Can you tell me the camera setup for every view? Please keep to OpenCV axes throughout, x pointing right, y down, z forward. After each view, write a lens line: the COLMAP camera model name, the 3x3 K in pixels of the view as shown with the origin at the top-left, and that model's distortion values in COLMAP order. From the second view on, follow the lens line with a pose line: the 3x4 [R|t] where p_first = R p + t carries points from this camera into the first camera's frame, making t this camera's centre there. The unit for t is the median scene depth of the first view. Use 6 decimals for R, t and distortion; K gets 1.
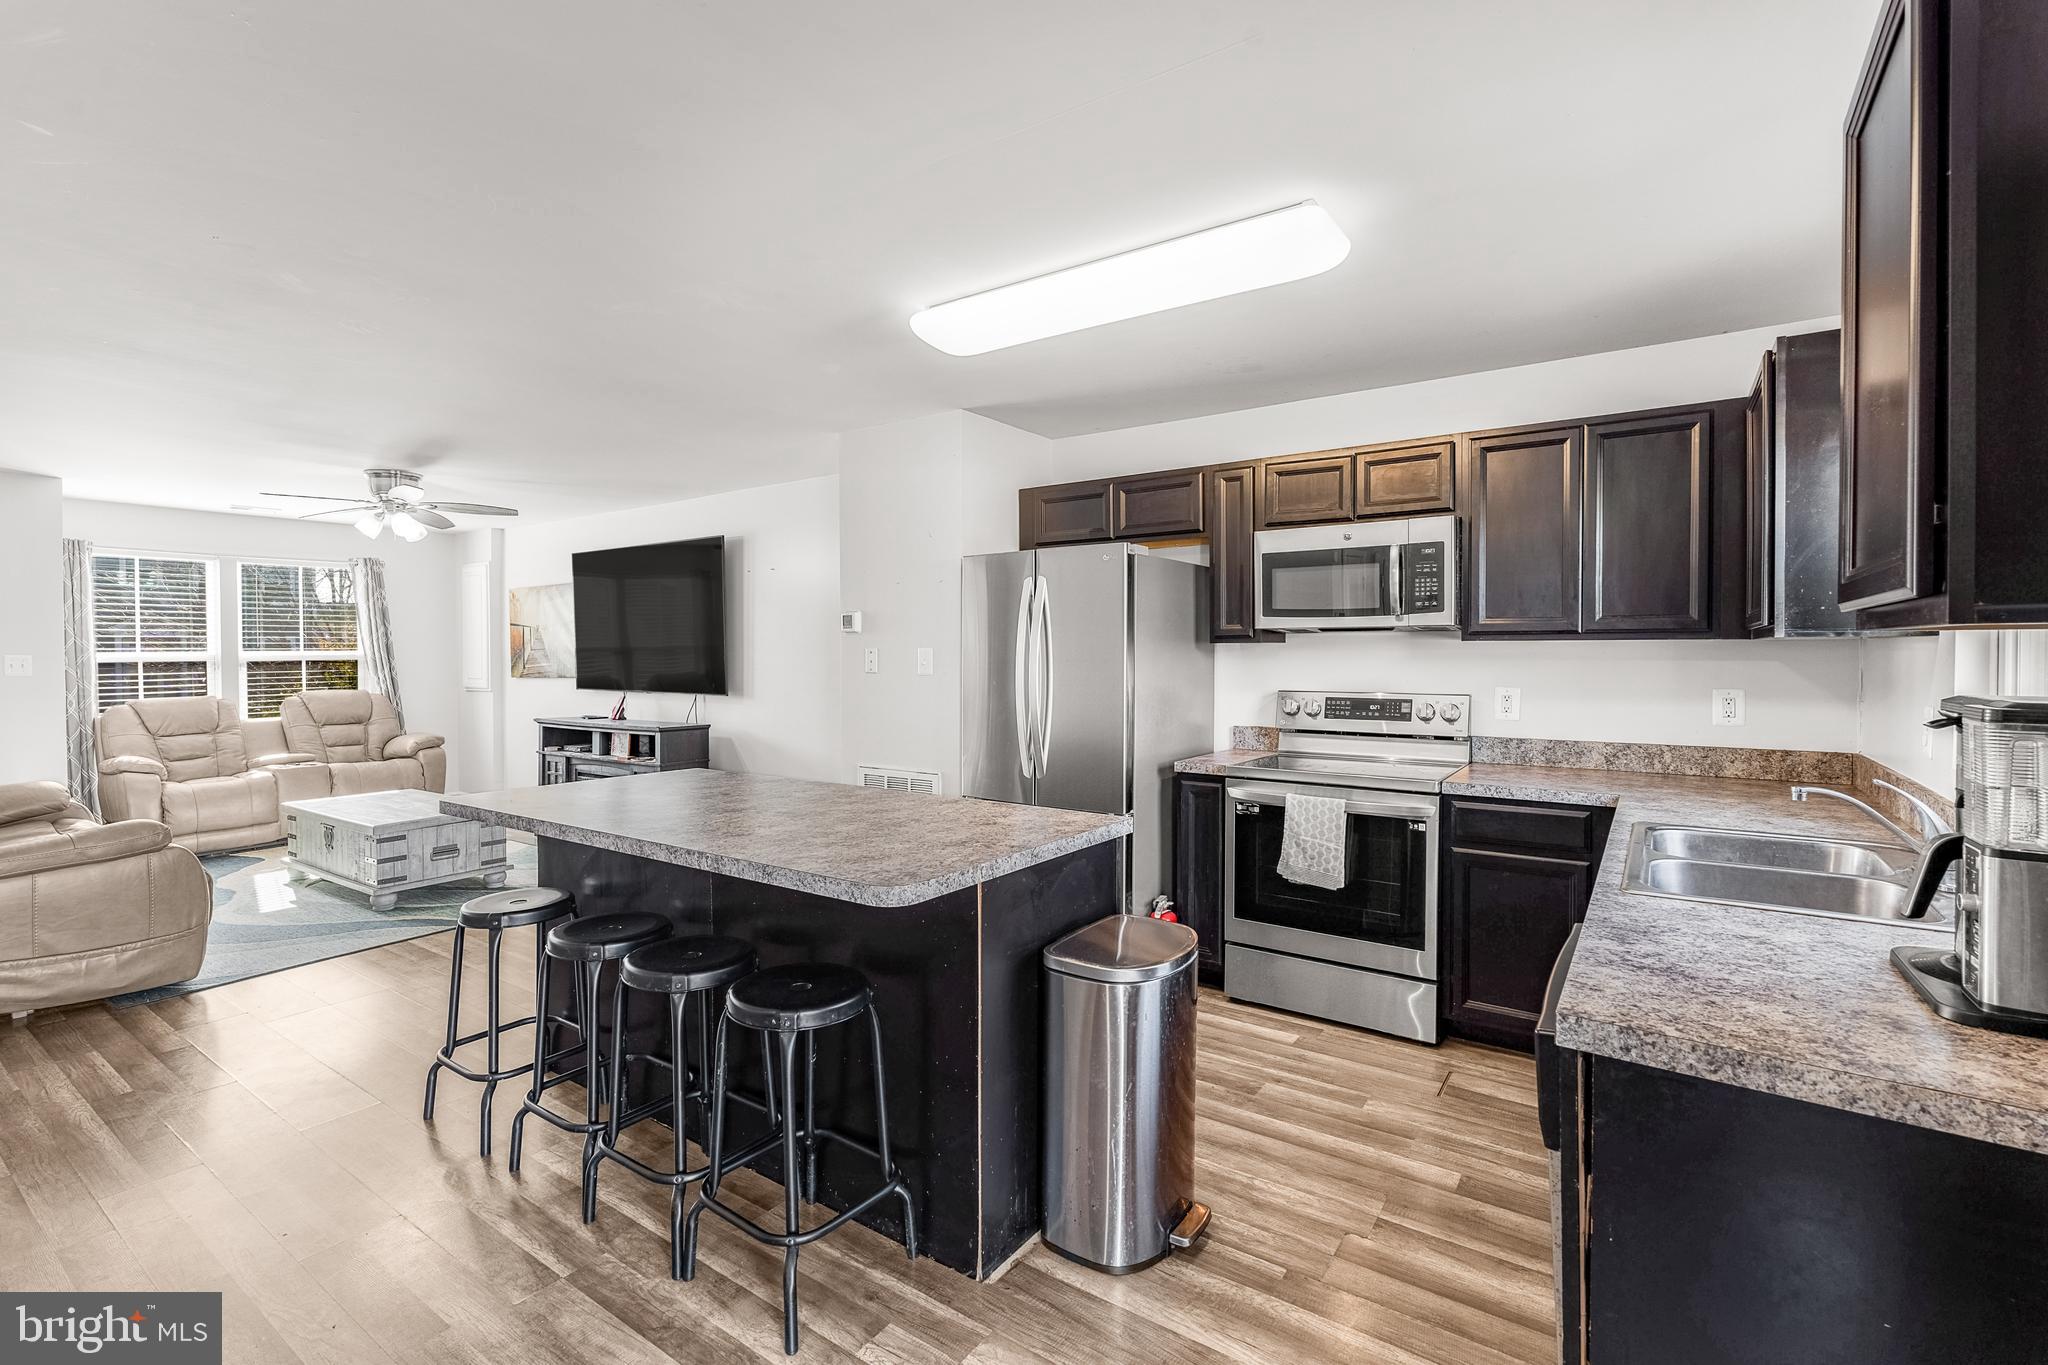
lens RADIAL K [[920.7, 0, 1007.7], [0, 920.7, 669.5], [0, 0, 1]] dist [-0.000086, -0.000257]
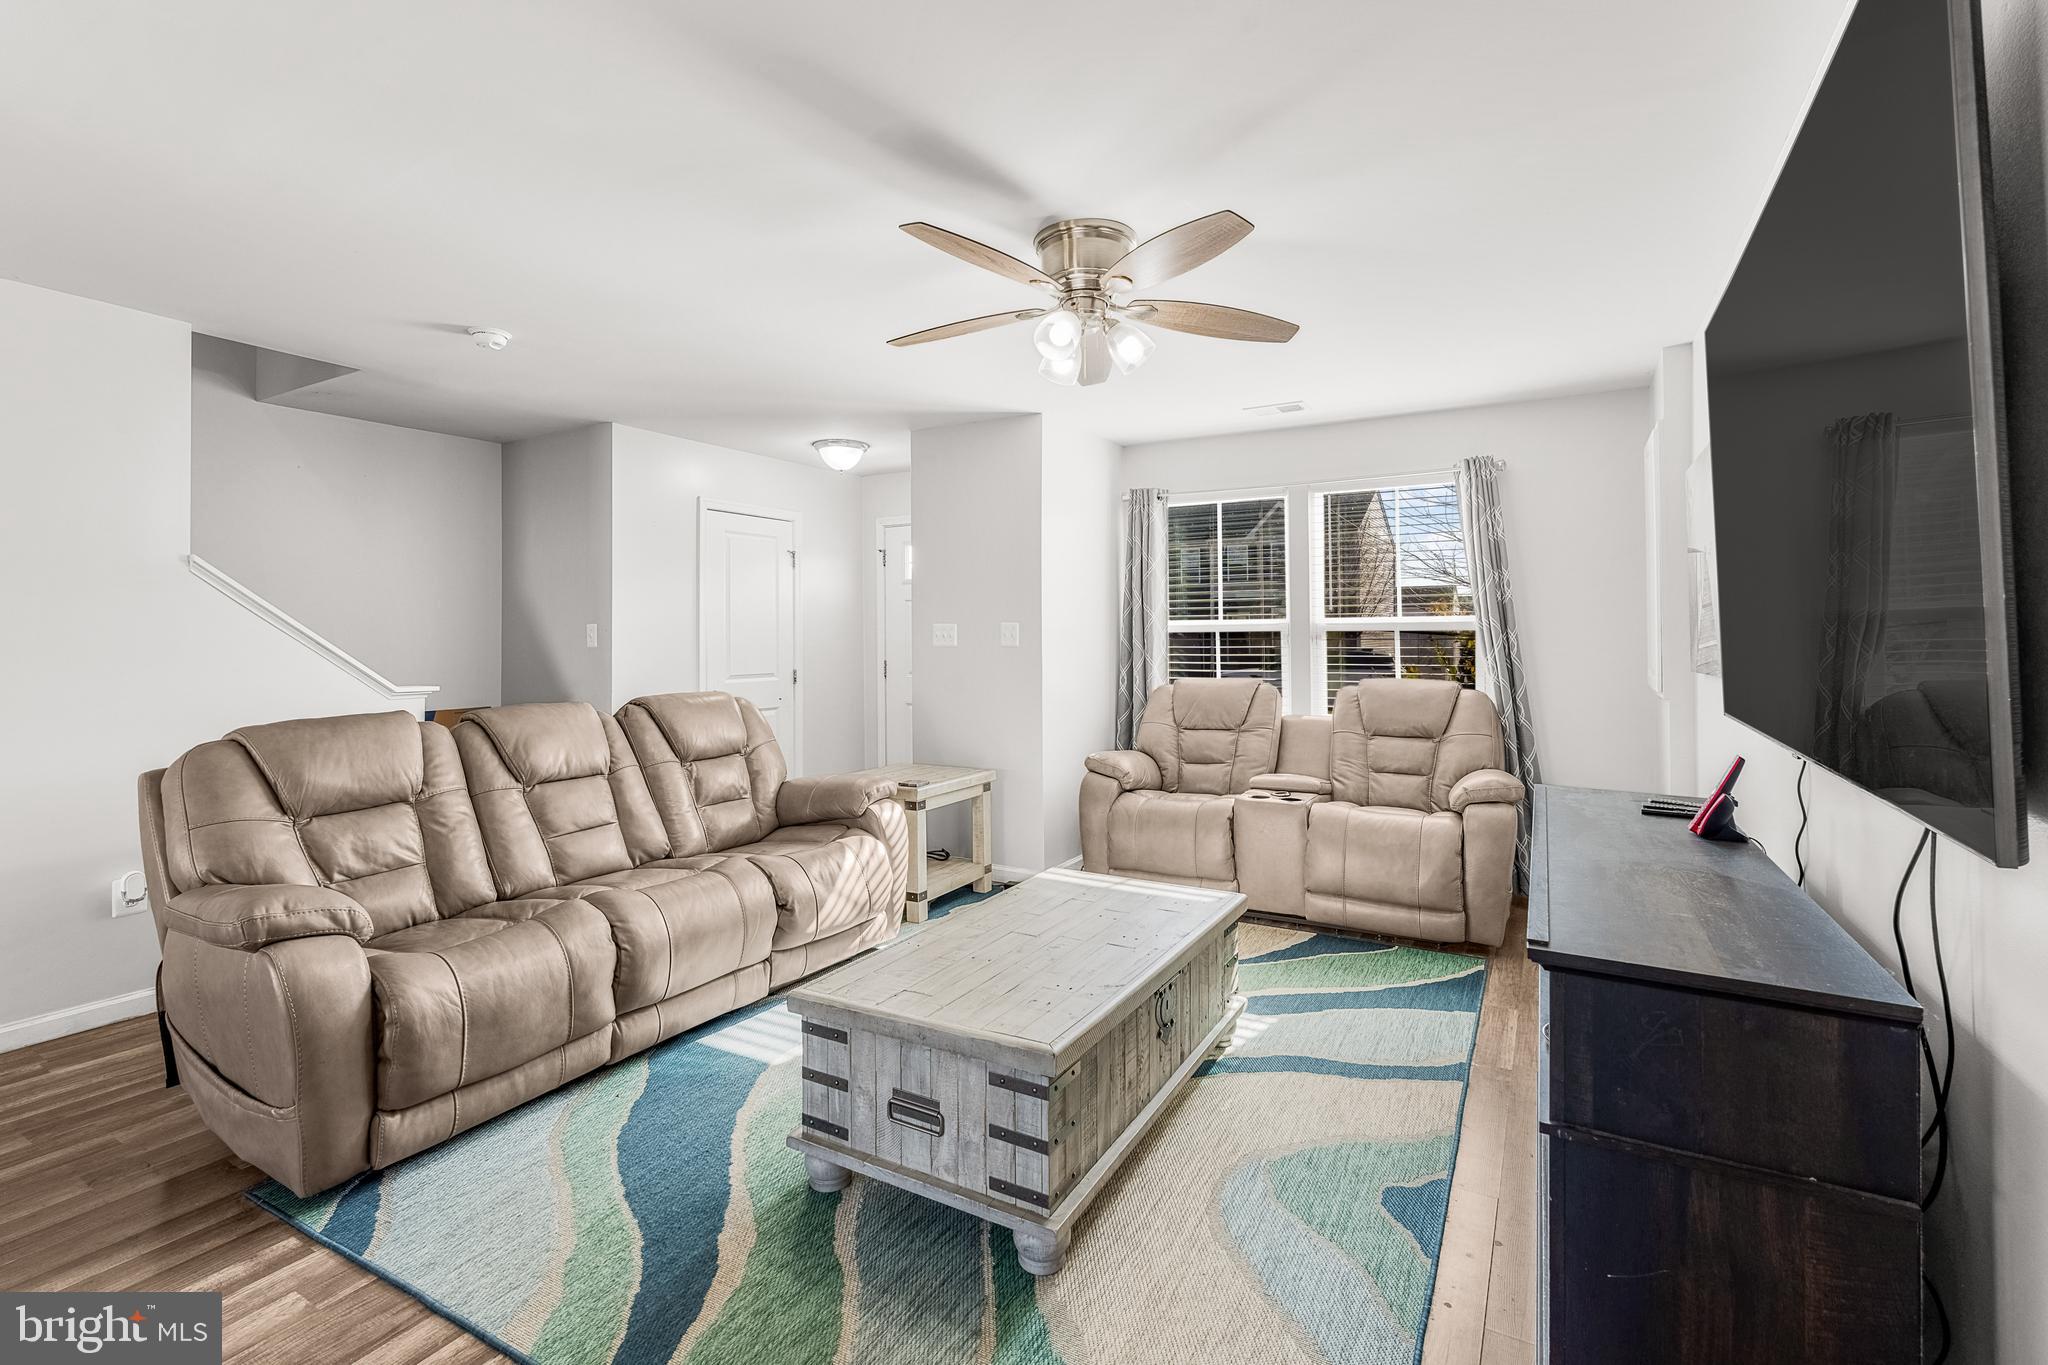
lens RADIAL K [[920.7, 0, 1027.1], [0, 920.7, 621.7], [0, 0, 1]] dist [-0.000086, -0.000257]
pose [[0.096864, -0.008186, -0.995264, -0.159070], [-0.015562, 0.999831, -0.009738, -0.006940], [0.995176, 0.016432, 0.096721, 0.760755]]
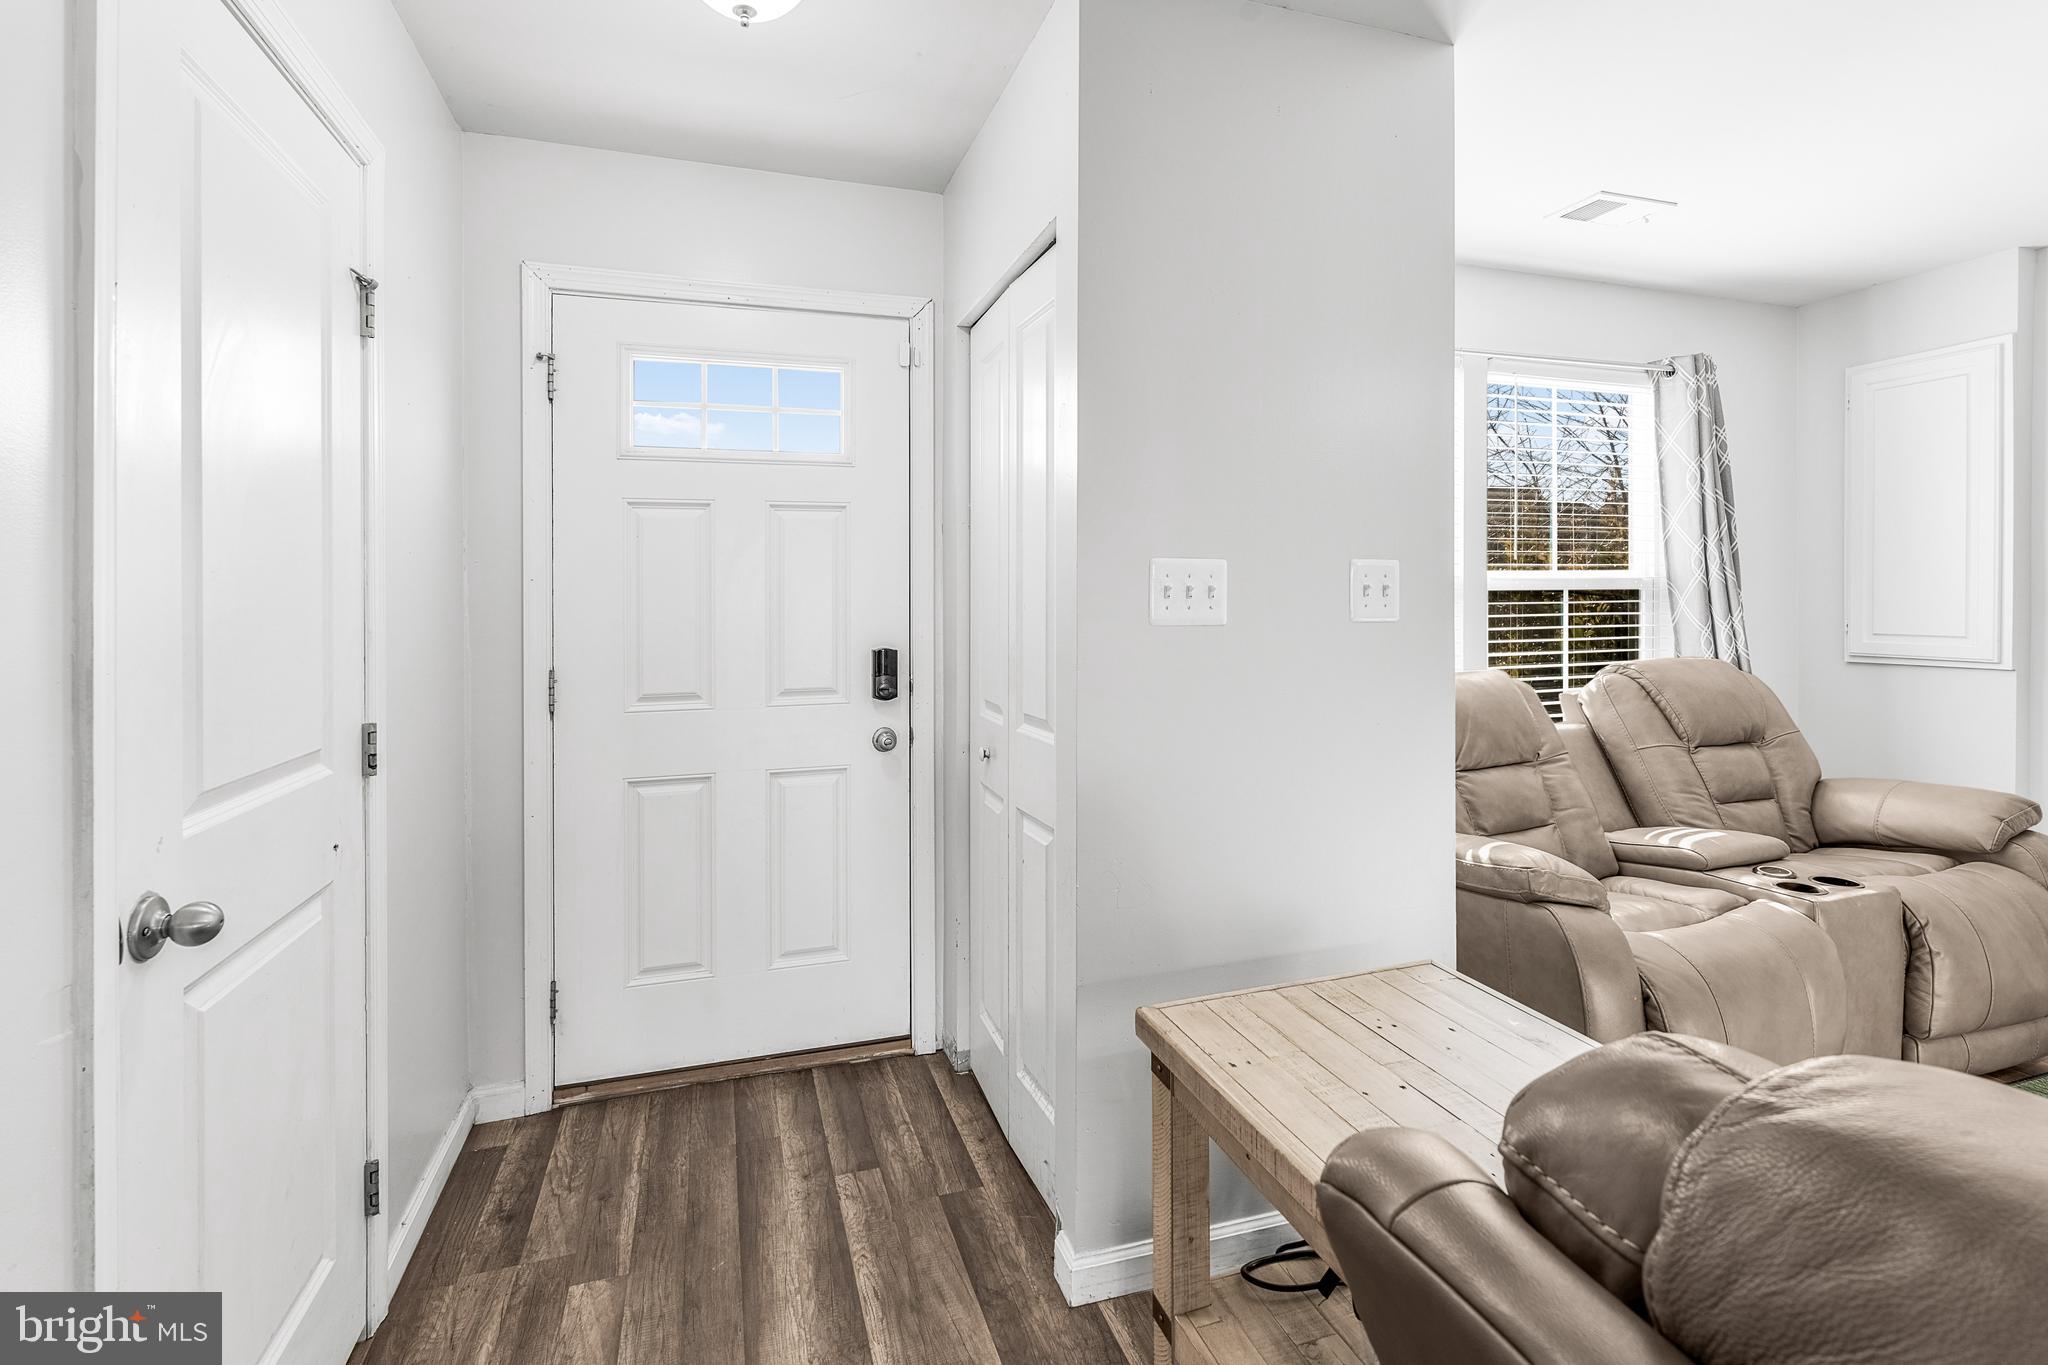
lens RADIAL K [[920.7, 0, 1014.4], [0, 920.7, 600.1], [0, 0, 1]] dist [-0.000086, -0.000257]
pose [[0.805668, 0.001498, -0.592366, -0.801765], [-0.011084, 0.999860, -0.012547, 0.004151], [0.592264, 0.016674, 0.805571, 0.527433]]
